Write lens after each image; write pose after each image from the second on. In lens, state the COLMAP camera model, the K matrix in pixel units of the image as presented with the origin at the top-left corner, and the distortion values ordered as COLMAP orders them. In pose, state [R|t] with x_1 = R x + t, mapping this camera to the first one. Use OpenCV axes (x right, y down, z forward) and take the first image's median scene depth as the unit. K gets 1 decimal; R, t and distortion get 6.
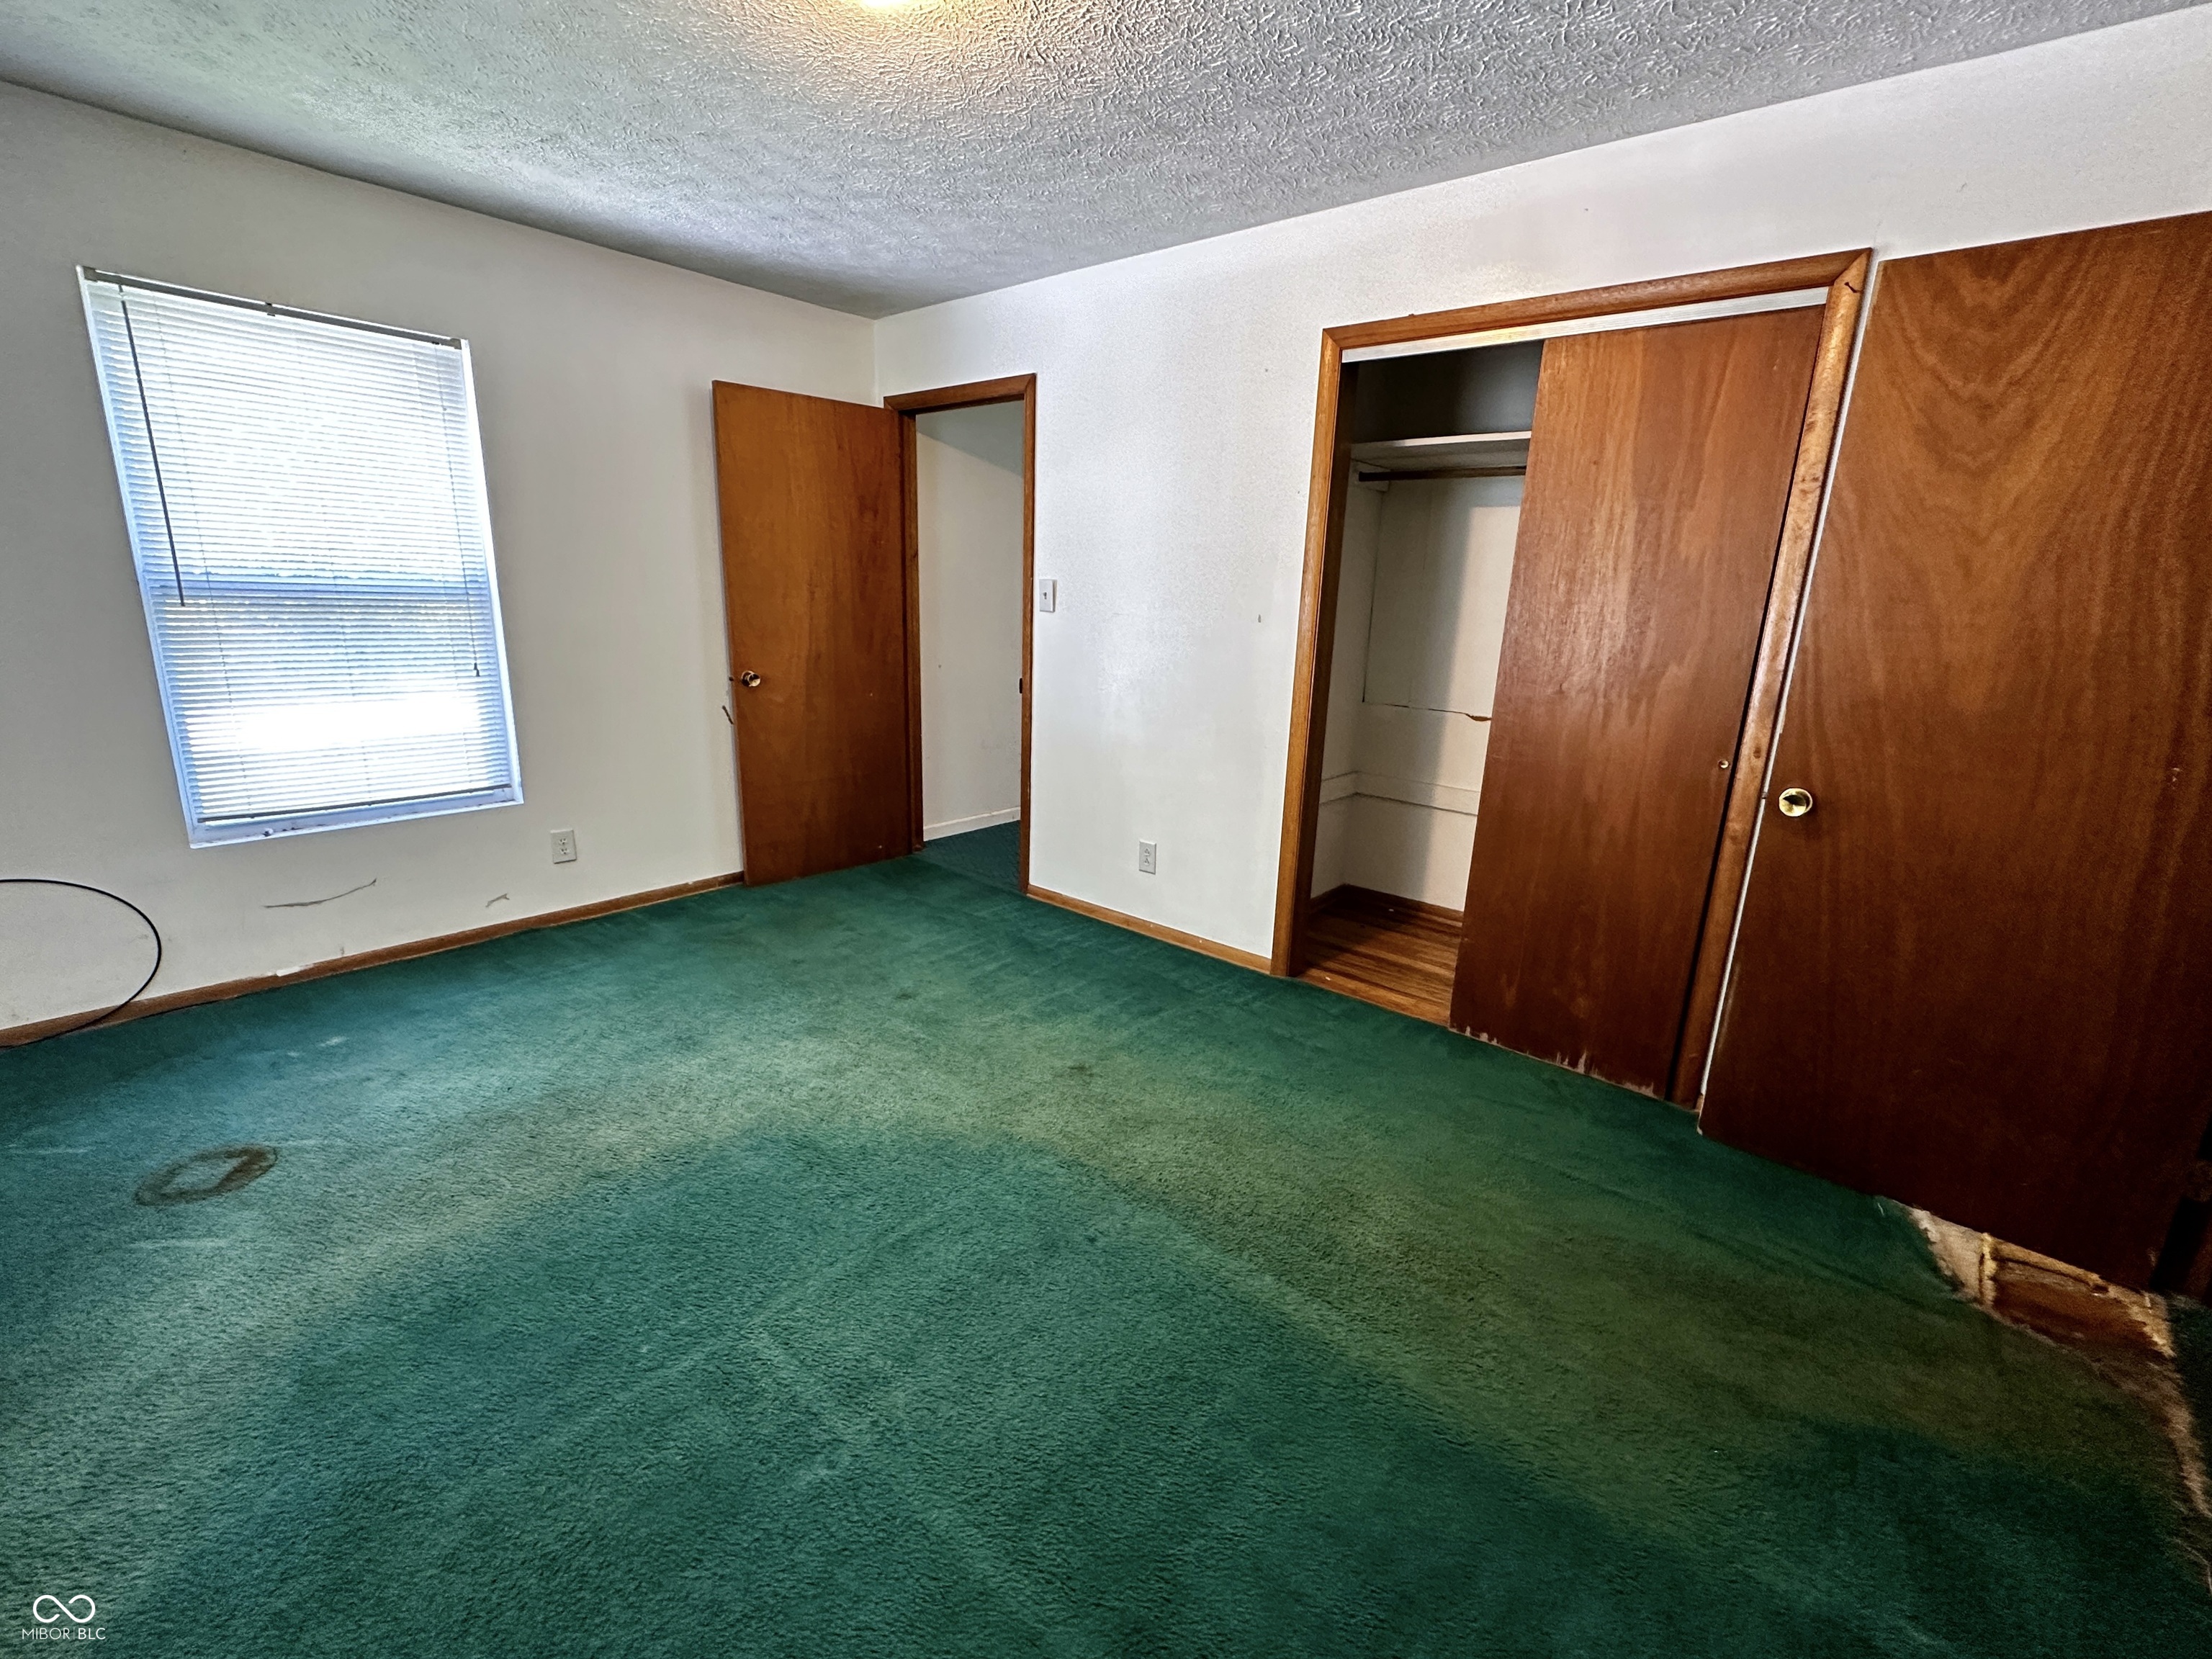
lens RADIAL K [[957.0, 0, 1106.0], [0, 957.0, 829.5], [0, 0, 1]] dist [-0.001590, -0.000597]
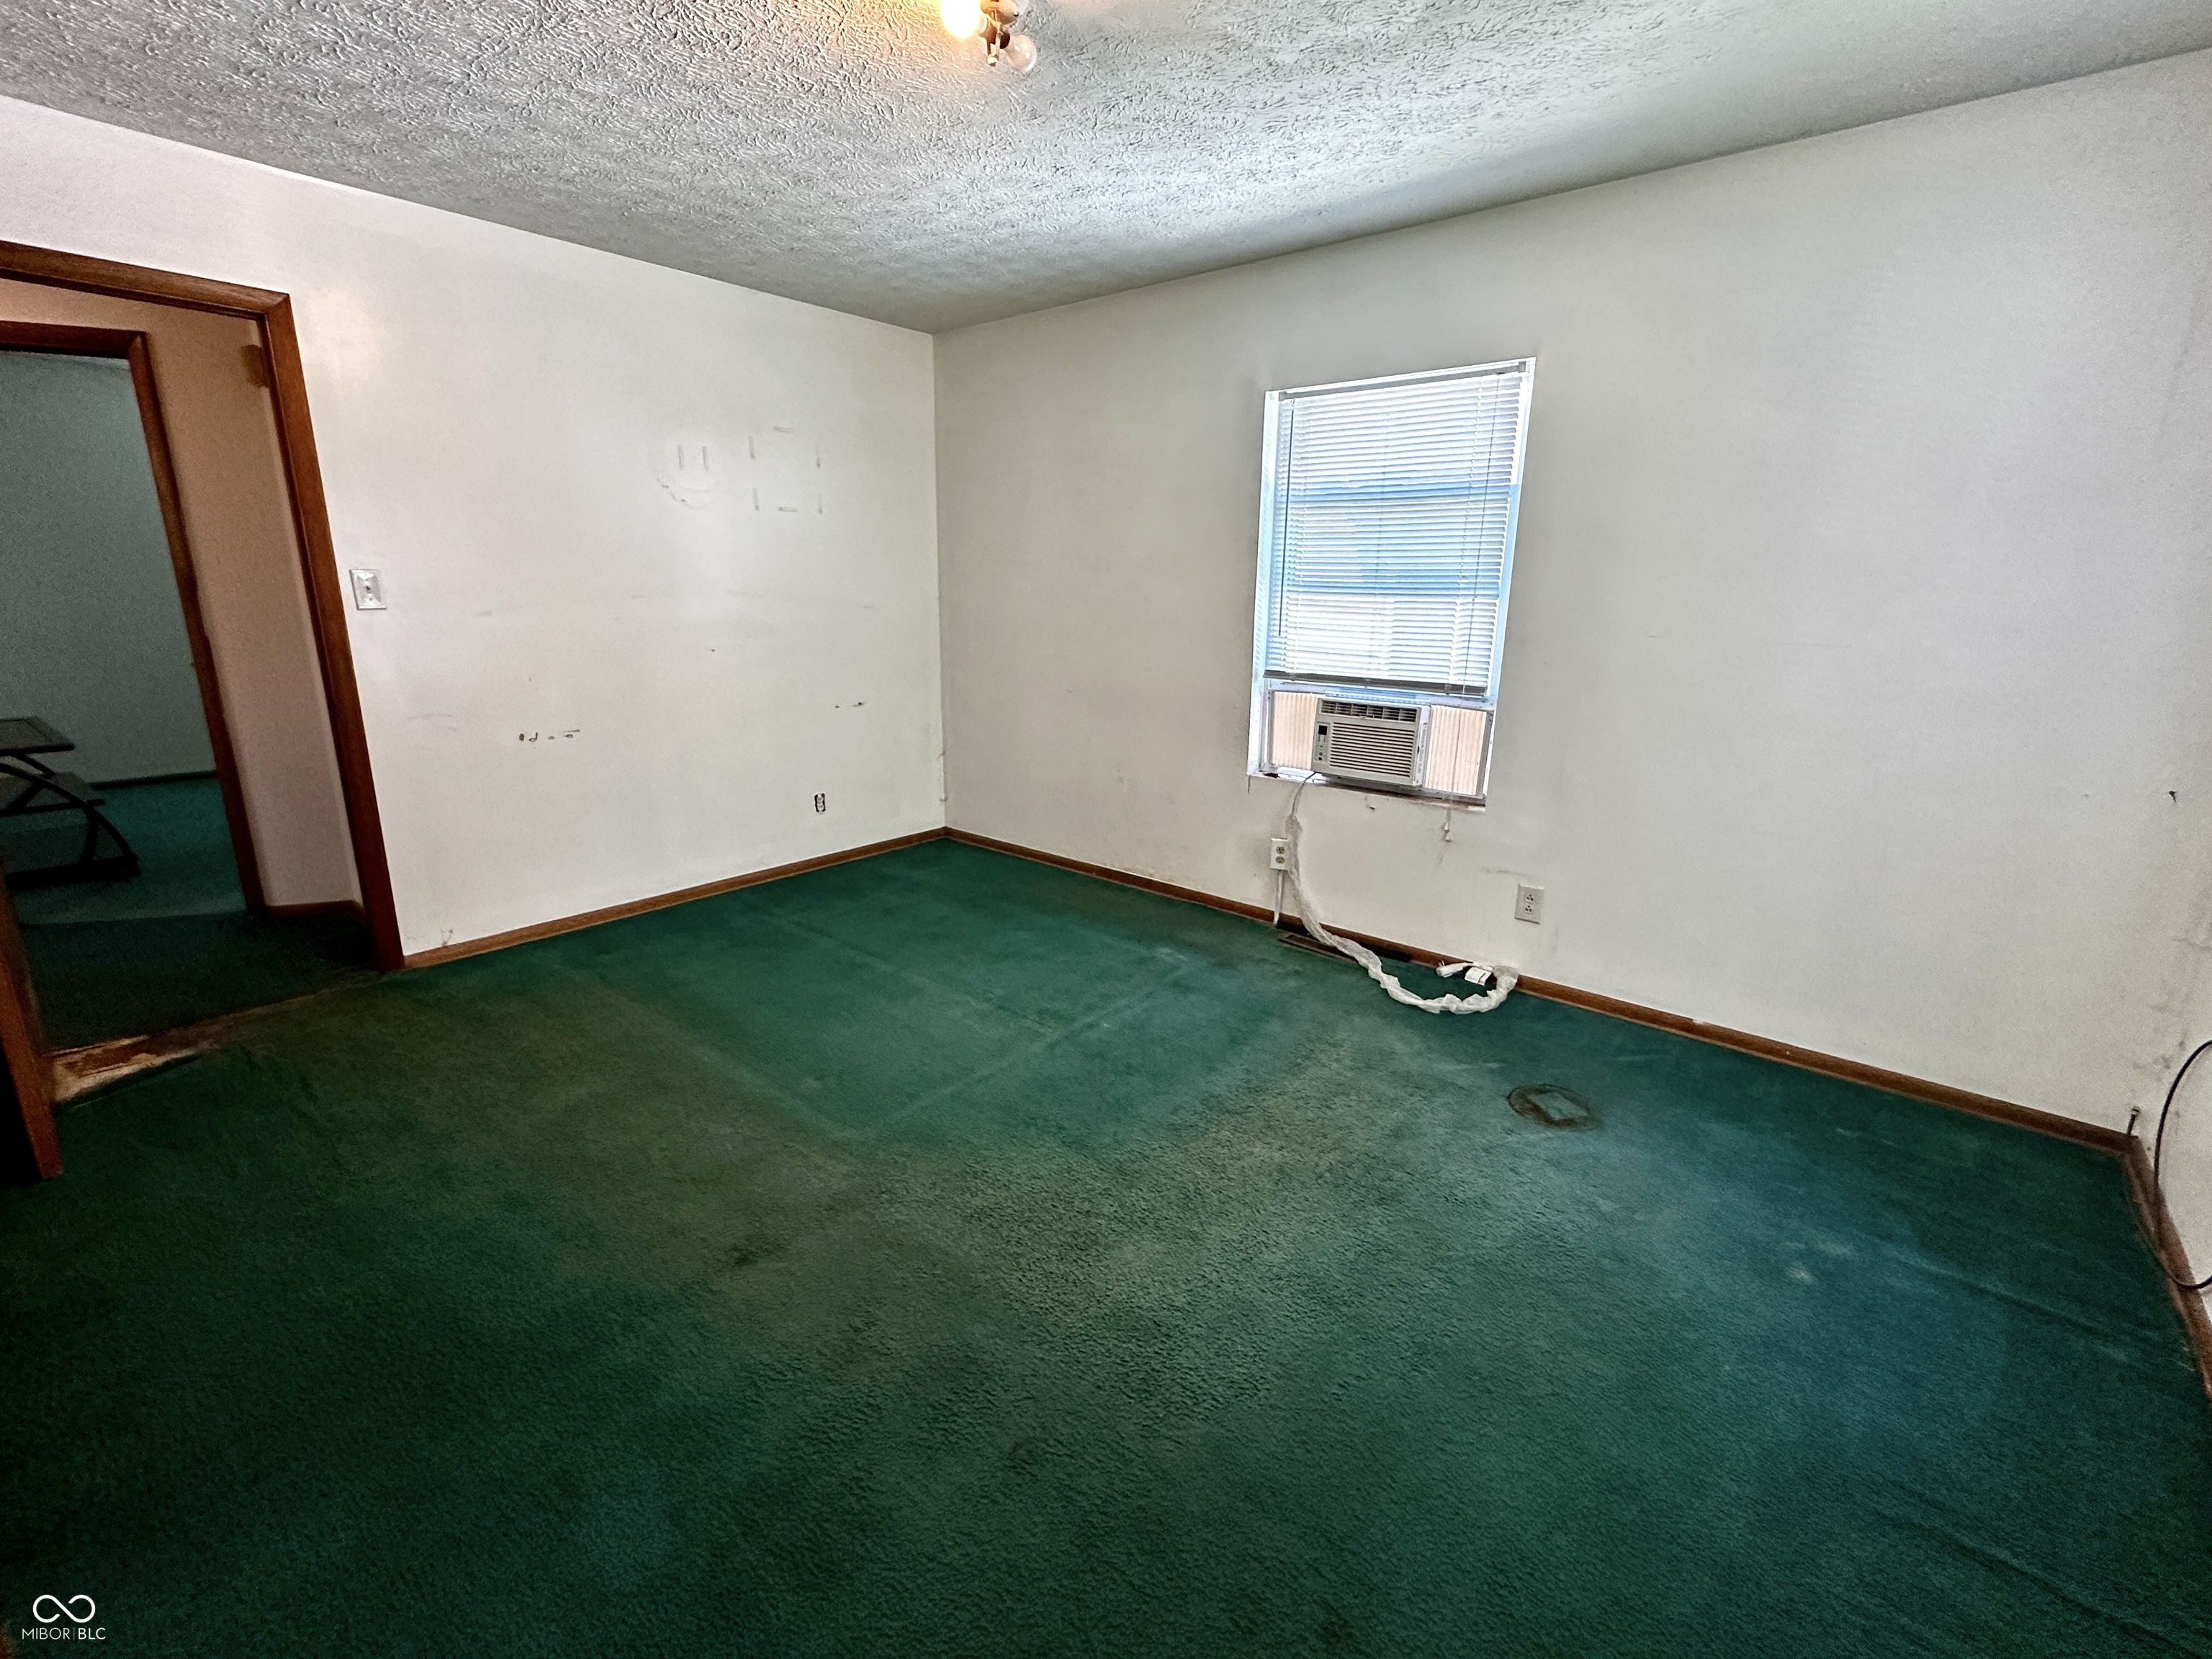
lens RADIAL K [[963.9, 0, 1103.8], [0, 963.9, 829.3], [0, 0, 1]] dist [-0.002538, 0.000342]
pose [[-0.998650, -0.046842, -0.022464, -0.243995], [-0.051862, 0.873719, 0.483658, -0.359394], [-0.003028, 0.484170, -0.874969, 1.373727]]
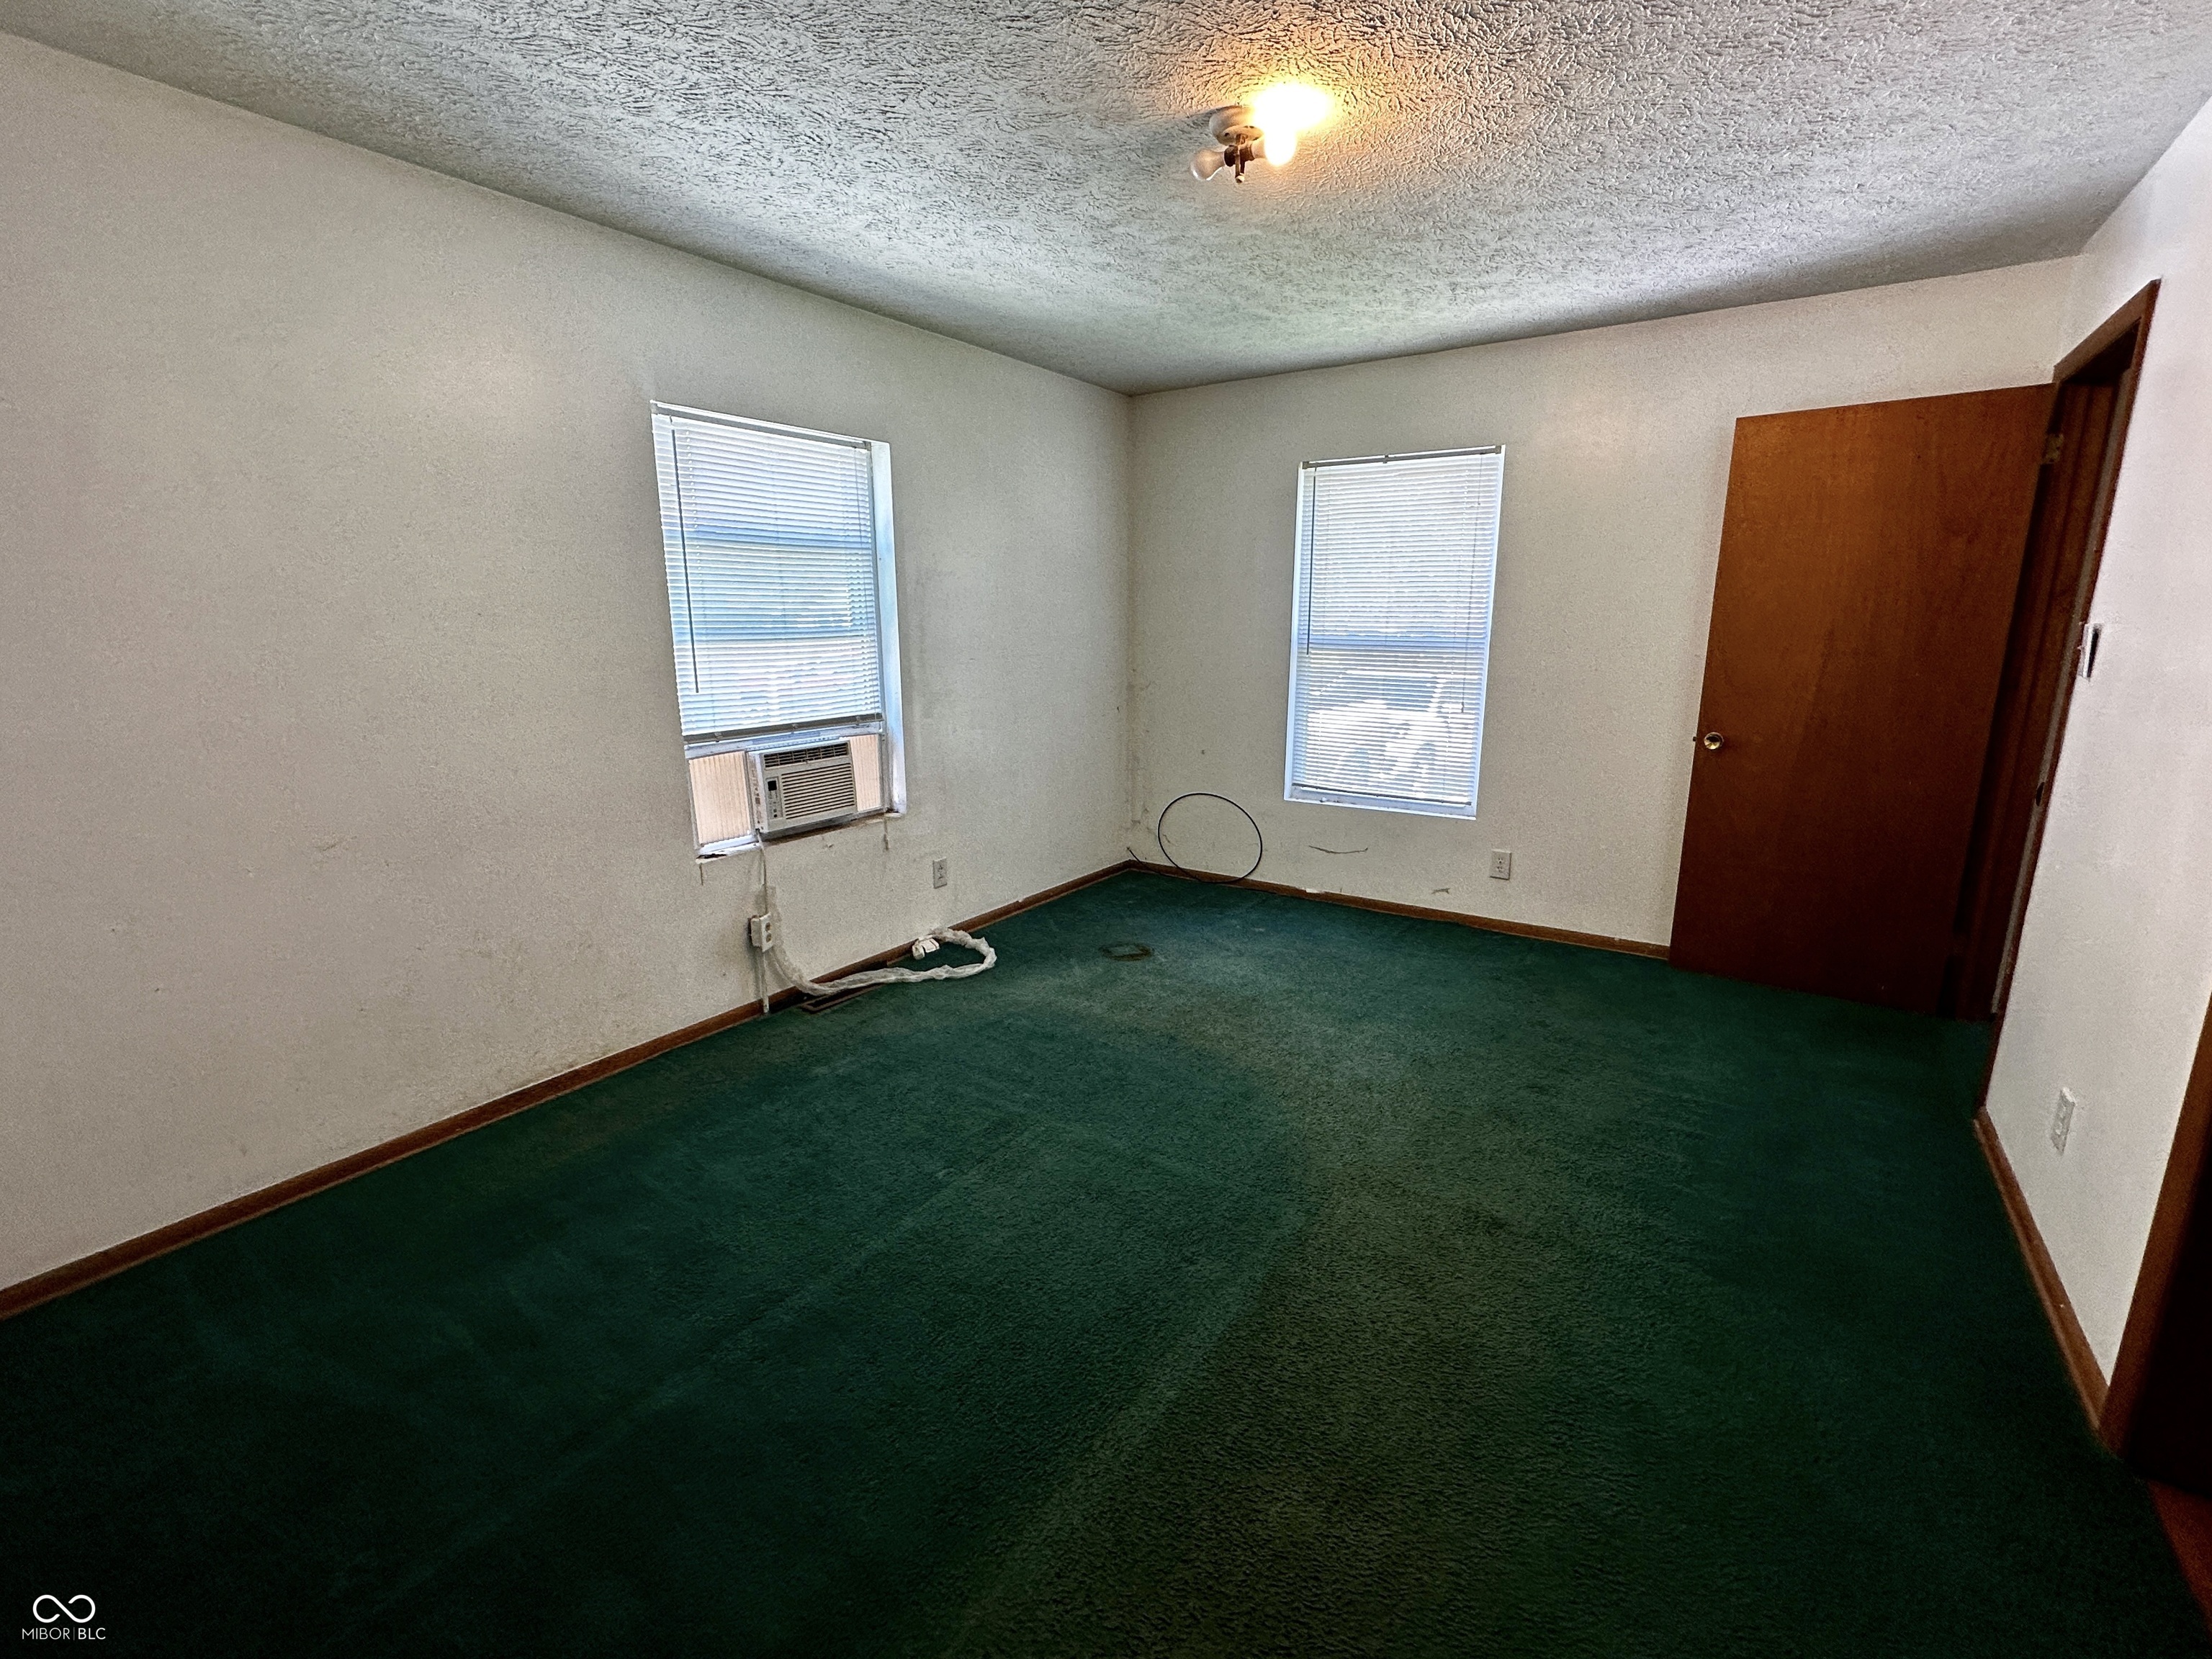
lens RADIAL K [[963.9, 0, 1103.8], [0, 963.9, 829.3], [0, 0, 1]] dist [-0.002538, 0.000342]
pose [[0.108441, 0.182488, -0.977210, 0.632753], [-0.238727, 0.959022, 0.152600, -0.108300], [0.965013, 0.216738, 0.147562, 0.455111]]
